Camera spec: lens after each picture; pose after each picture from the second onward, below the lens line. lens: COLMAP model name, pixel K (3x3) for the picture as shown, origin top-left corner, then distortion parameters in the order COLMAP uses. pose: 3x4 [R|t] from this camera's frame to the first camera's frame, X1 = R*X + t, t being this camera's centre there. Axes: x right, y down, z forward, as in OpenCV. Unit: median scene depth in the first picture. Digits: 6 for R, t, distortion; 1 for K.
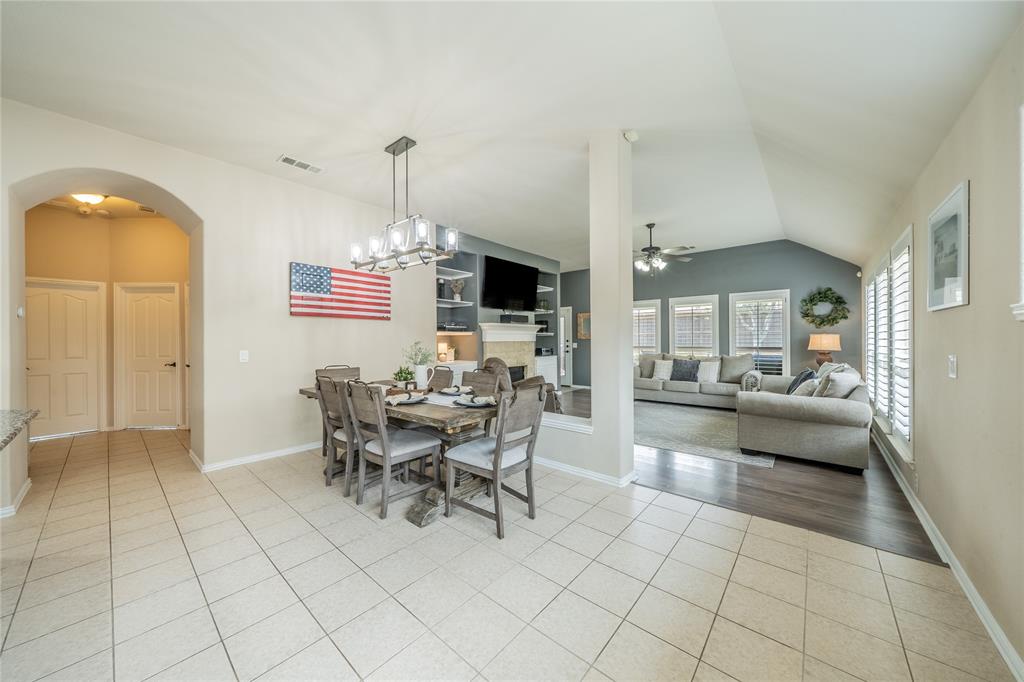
lens RADIAL K [[354.4, 0, 503.4], [0, 354.4, 337.0], [0, 0, 1]] dist [-0.002741, -0.000243]
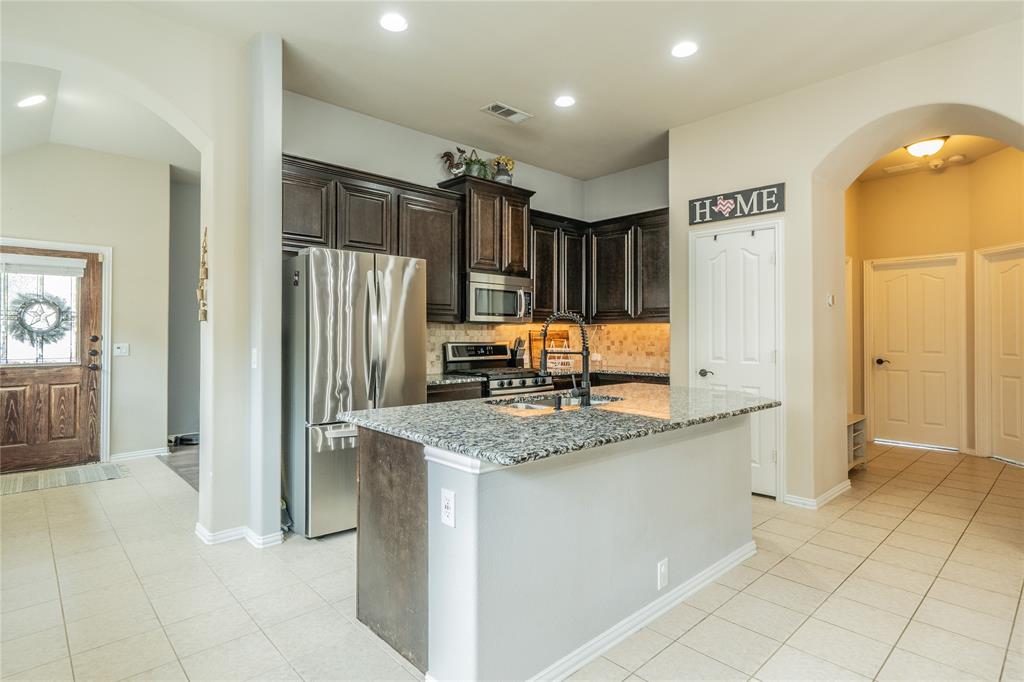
lens RADIAL K [[527.3, 0, 497.5], [0, 527.3, 331.2], [0, 0, 1]] dist [0.009882, 0.000175]
pose [[-0.101842, 0.002178, -0.994798, 0.062054], [0.008930, 0.999959, 0.001275, 0.000817], [0.994760, -0.008754, -0.101858, 0.112954]]
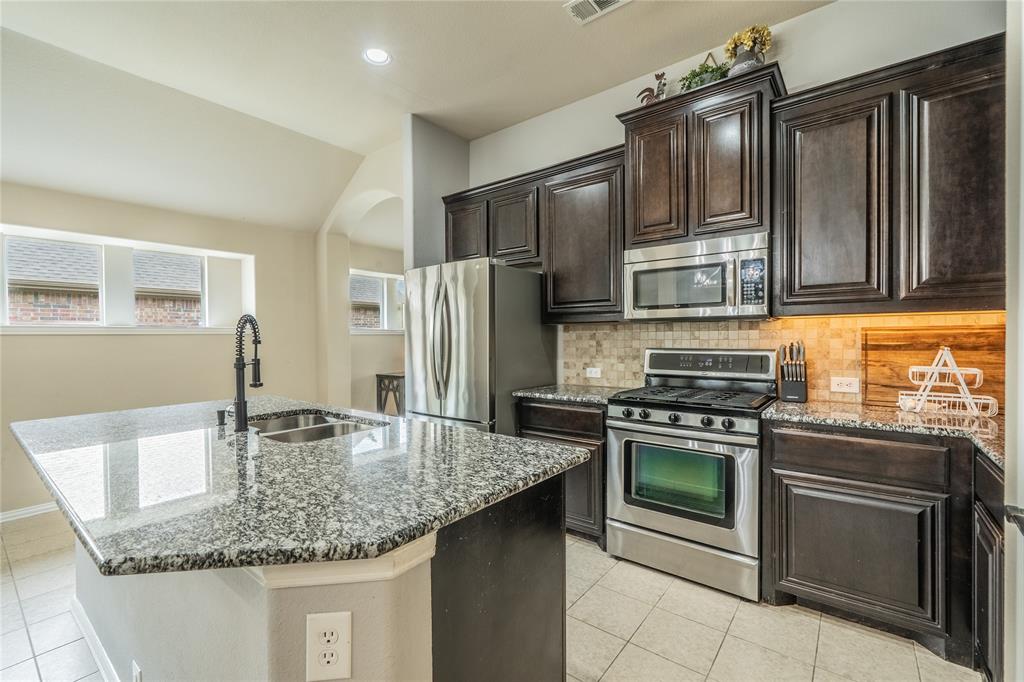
lens RADIAL K [[443.9, 0, 507.8], [0, 443.9, 343.4], [0, 0, 1]] dist [0.003244, -0.000271]
pose [[-0.997770, 0.017371, -0.064451, -0.530396], [0.017073, 0.999841, 0.005178, 0.007232], [0.064531, 0.004066, -0.997907, 0.440759]]
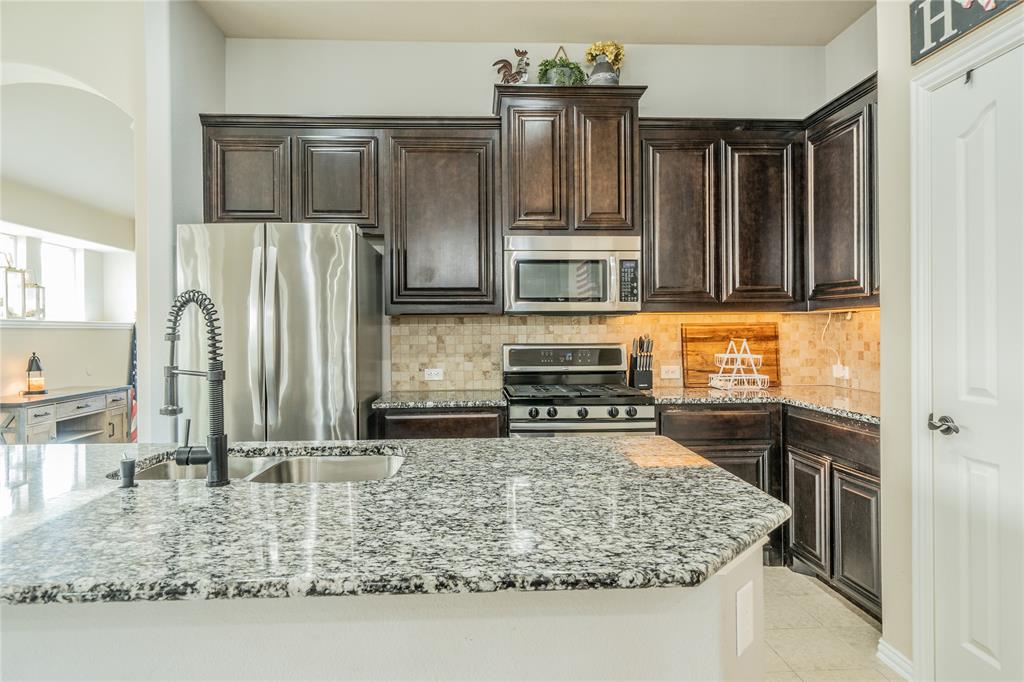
lens RADIAL K [[596.6, 0, 502.4], [0, 596.6, 333.5], [0, 0, 1]] dist [0.001617, -0.001310]
pose [[-0.712043, 0.016988, -0.701931, -0.292419], [0.019638, 0.999798, 0.004276, 0.004793], [0.701862, -0.010740, -0.712232, 0.386152]]
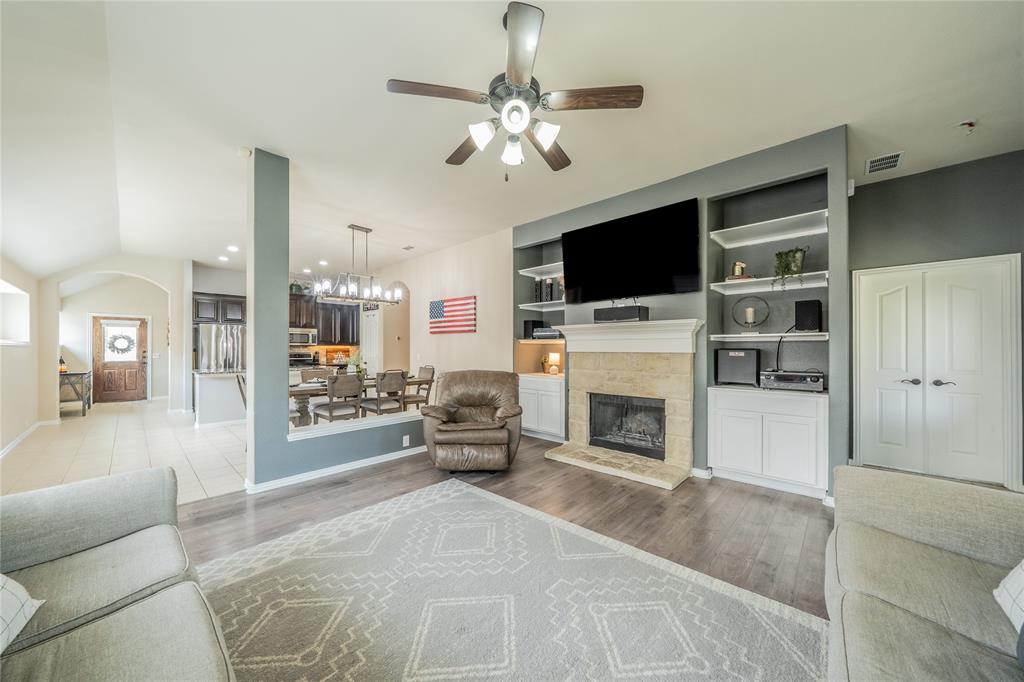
lens RADIAL K [[354.4, 0, 499.2], [0, 354.4, 351.3], [0, 0, 1]] dist [-0.002741, -0.000243]
pose [[-0.035218, 0.014417, -0.999276, 0.687836], [0.009474, 0.999856, 0.014091, -0.000075], [0.999335, -0.008971, -0.035350, 0.900380]]
